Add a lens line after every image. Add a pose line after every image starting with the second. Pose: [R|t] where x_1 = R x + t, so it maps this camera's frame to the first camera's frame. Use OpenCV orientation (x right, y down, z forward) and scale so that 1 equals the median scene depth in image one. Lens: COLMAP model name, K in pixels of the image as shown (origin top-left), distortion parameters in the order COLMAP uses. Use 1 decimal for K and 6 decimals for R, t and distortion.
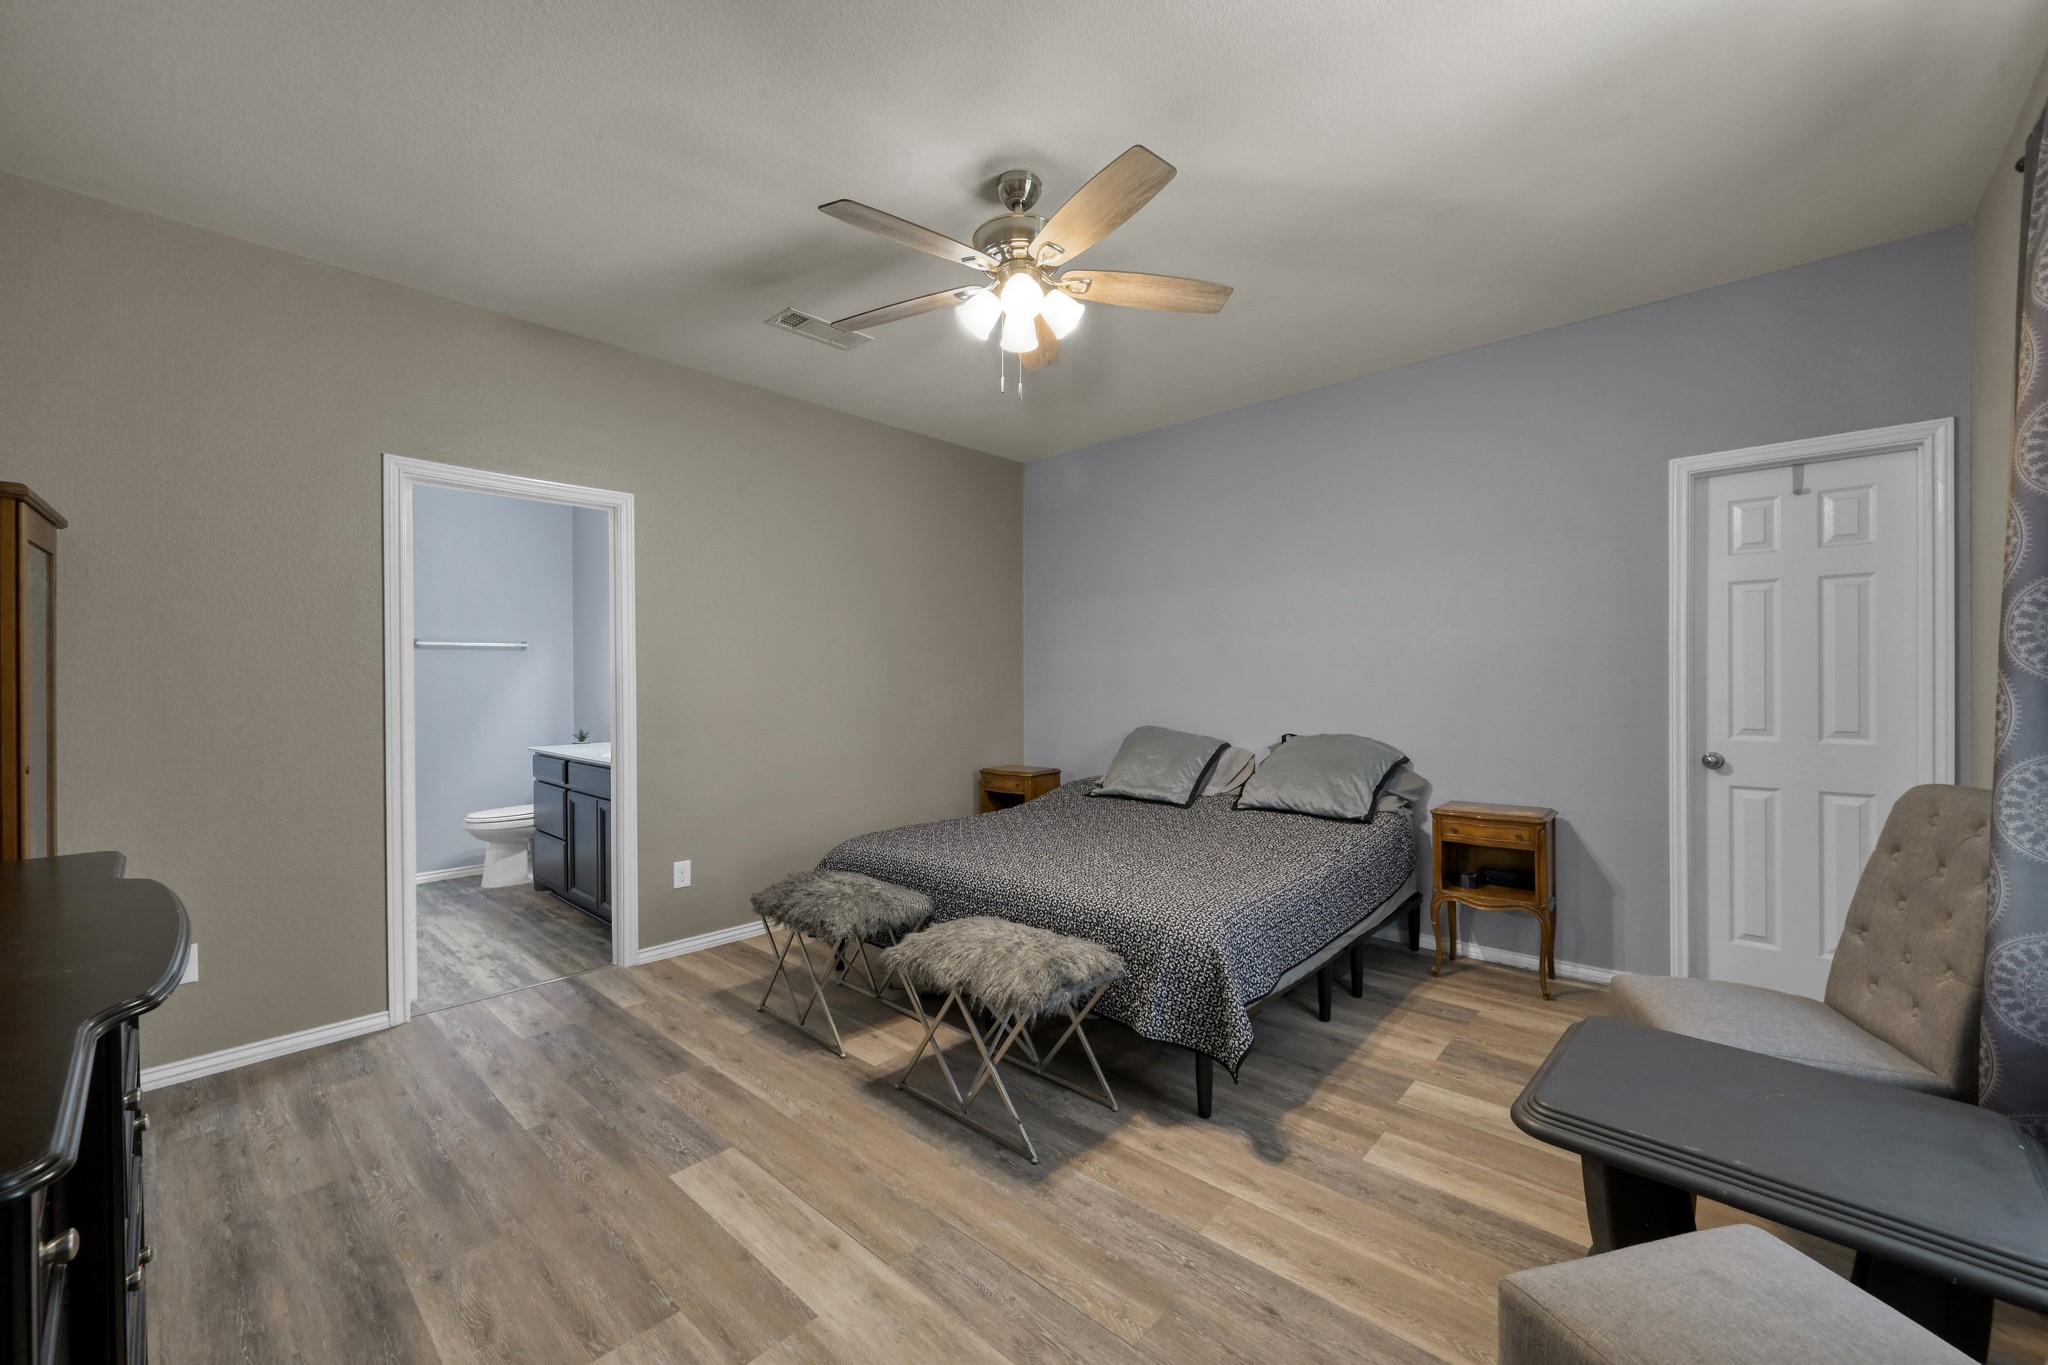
lens RADIAL K [[810.7, 0, 1009.1], [0, 810.7, 684.2], [0, 0, 1]] dist [-0.001126, 0.001685]
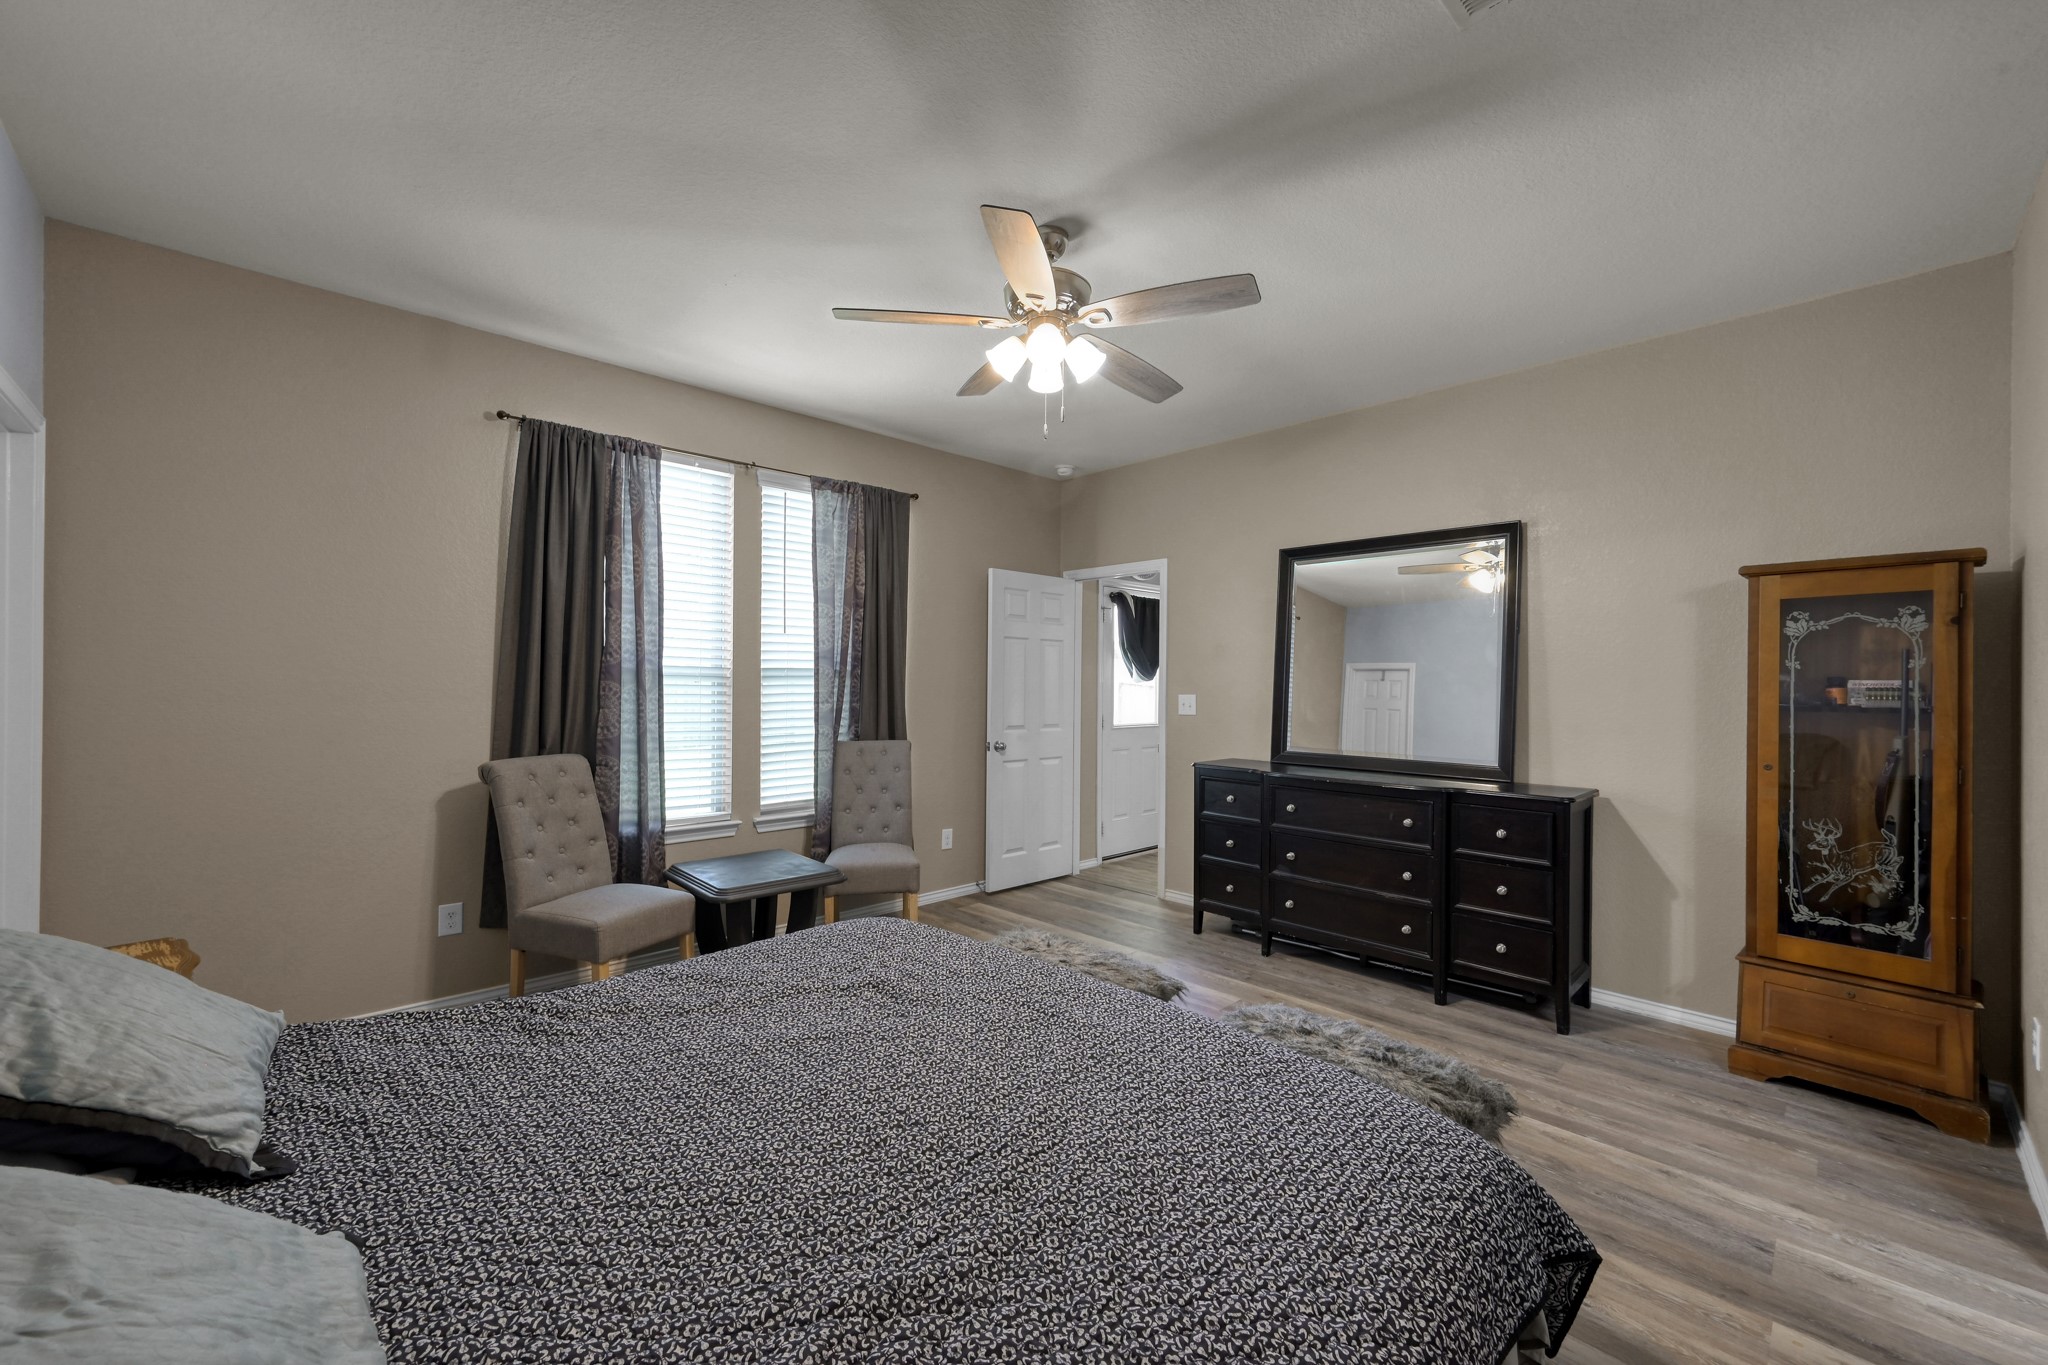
lens RADIAL K [[810.7, 0, 1022.4], [0, 810.7, 683.4], [0, 0, 1]] dist [-0.001126, 0.001685]
pose [[-0.998834, -0.007443, 0.047701, -0.007131], [-0.007463, 0.999972, -0.000238, -0.020231], [-0.047698, -0.000594, -0.998862, 2.041820]]
